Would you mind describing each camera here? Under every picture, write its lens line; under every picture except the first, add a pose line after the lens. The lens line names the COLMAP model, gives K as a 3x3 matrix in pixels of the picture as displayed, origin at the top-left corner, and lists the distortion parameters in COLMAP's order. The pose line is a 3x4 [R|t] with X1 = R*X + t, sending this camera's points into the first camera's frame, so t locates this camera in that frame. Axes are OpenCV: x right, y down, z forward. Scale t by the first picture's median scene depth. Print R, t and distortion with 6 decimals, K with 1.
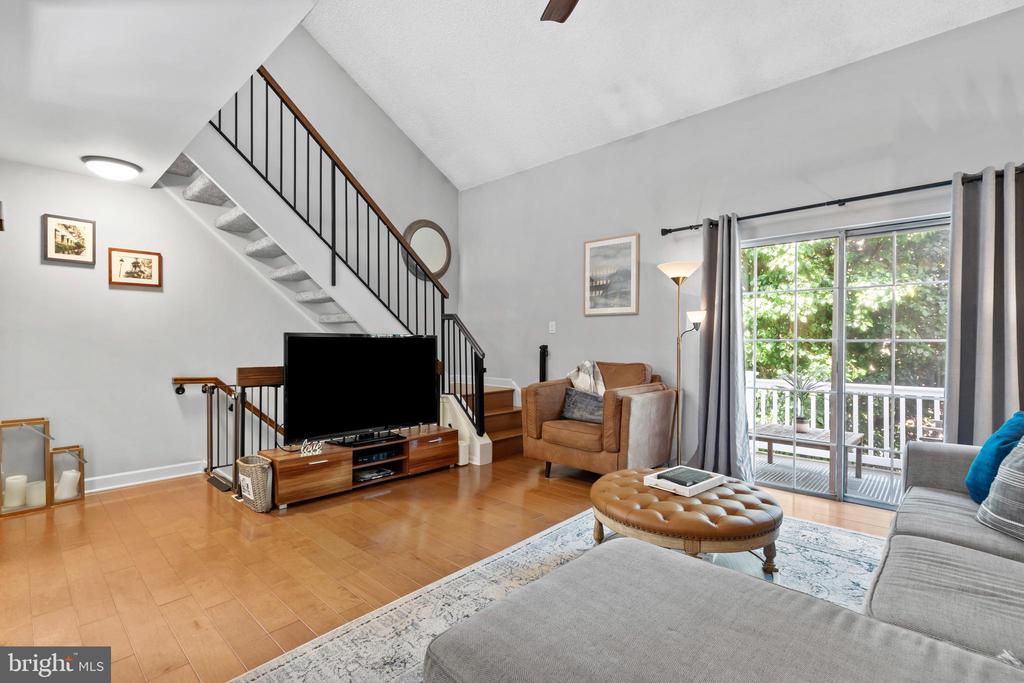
lens RADIAL K [[476.8, 0, 509.1], [0, 476.8, 346.6], [0, 0, 1]] dist [0.001243, 0.001709]
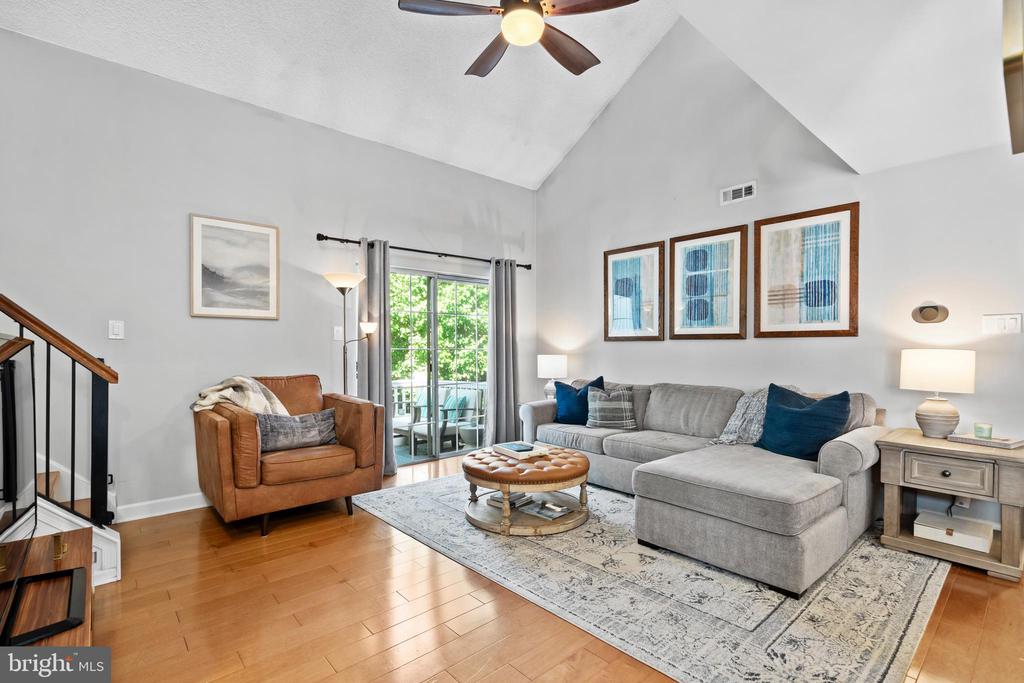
lens RADIAL K [[476.8, 0, 510.9], [0, 476.8, 348.6], [0, 0, 1]] dist [0.001243, 0.001709]
pose [[0.094704, -0.002486, 0.995502, -0.605595], [0.017465, 0.999847, 0.000836, -0.008435], [-0.995352, 0.017307, 0.094733, 0.531751]]
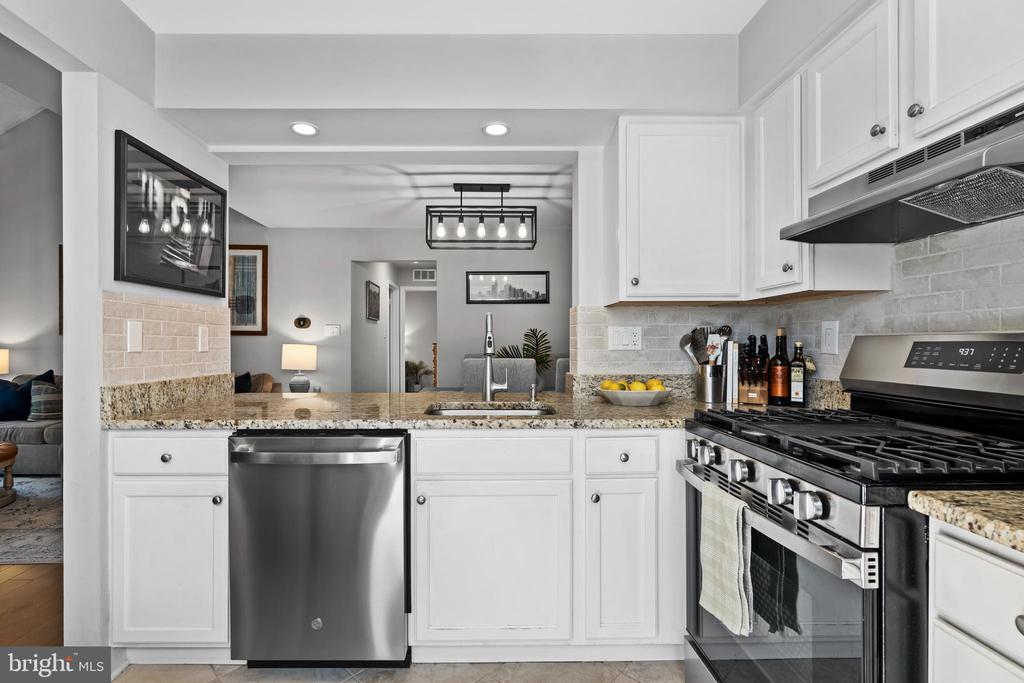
lens RADIAL K [[476.8, 0, 481.4], [0, 476.8, 348.9], [0, 0, 1]] dist [0.001243, 0.001709]
pose [[-0.687463, -0.011490, 0.726128, -1.000357], [0.004442, 0.999790, 0.020025, -0.005881], [-0.726205, 0.016991, -0.687268, 0.458768]]
